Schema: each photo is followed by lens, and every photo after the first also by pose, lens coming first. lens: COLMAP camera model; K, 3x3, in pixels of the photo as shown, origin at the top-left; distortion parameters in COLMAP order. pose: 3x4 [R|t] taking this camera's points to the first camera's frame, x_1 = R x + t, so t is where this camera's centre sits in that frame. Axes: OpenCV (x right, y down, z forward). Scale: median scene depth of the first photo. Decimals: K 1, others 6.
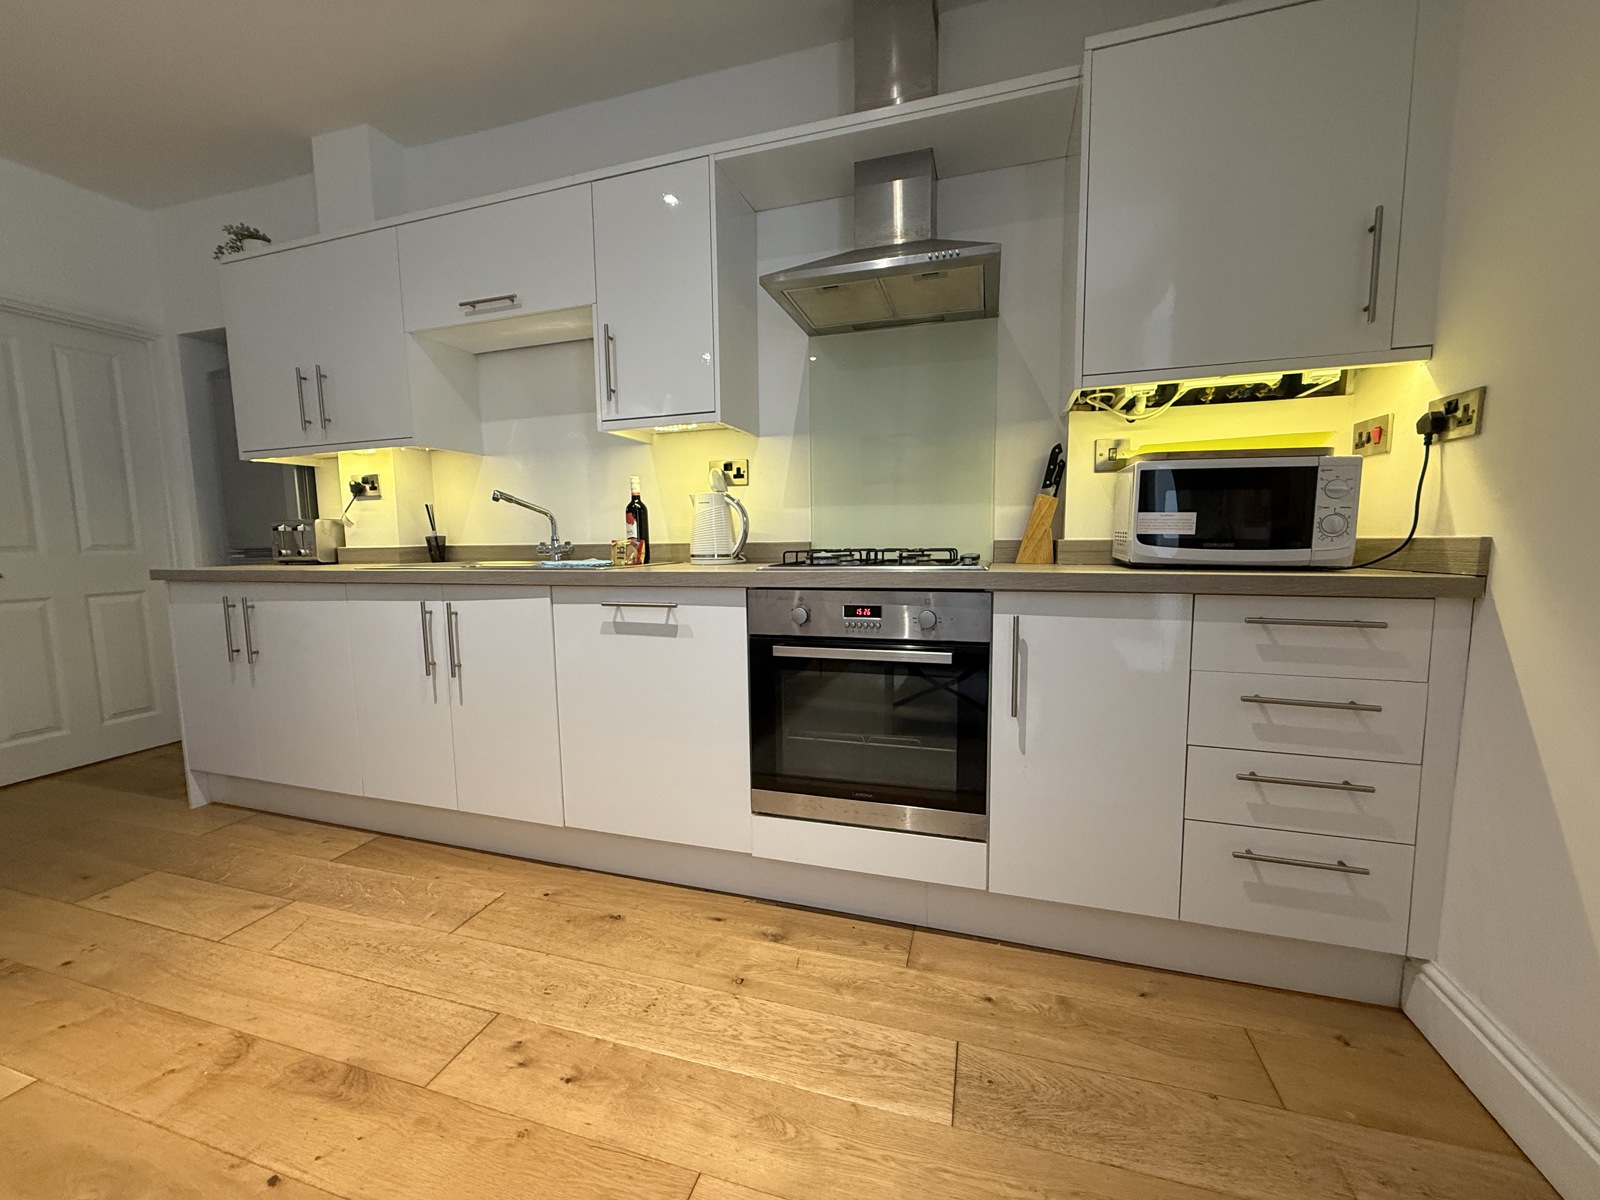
lens RADIAL K [[634.4, 0, 799.0], [0, 634.4, 598.1], [0, 0, 1]] dist [0.011758, 0.001070]
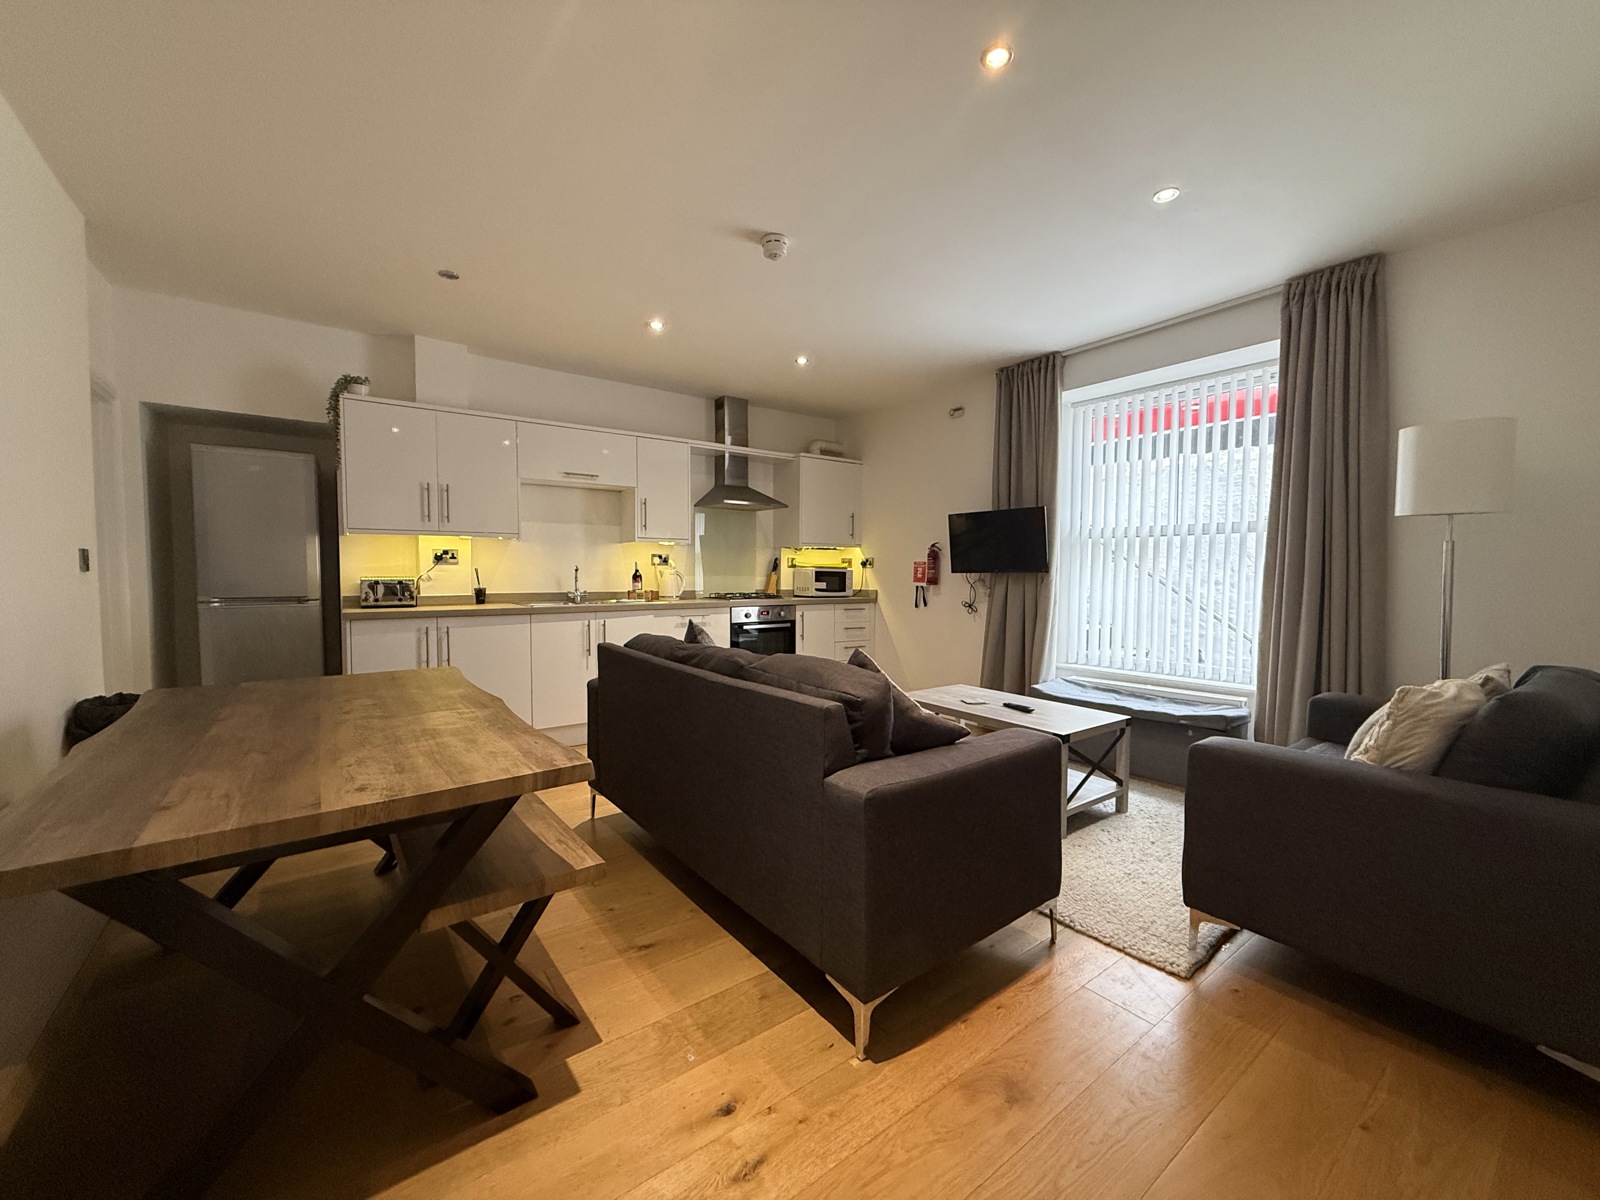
lens RADIAL K [[634.4, 0, 803.3], [0, 634.4, 604.3], [0, 0, 1]] dist [0.011758, 0.001070]
pose [[0.589432, -0.024794, 0.807438, -2.469478], [0.068665, 0.997449, -0.019498, 0.057239], [-0.804895, 0.066936, 0.589631, -1.080852]]
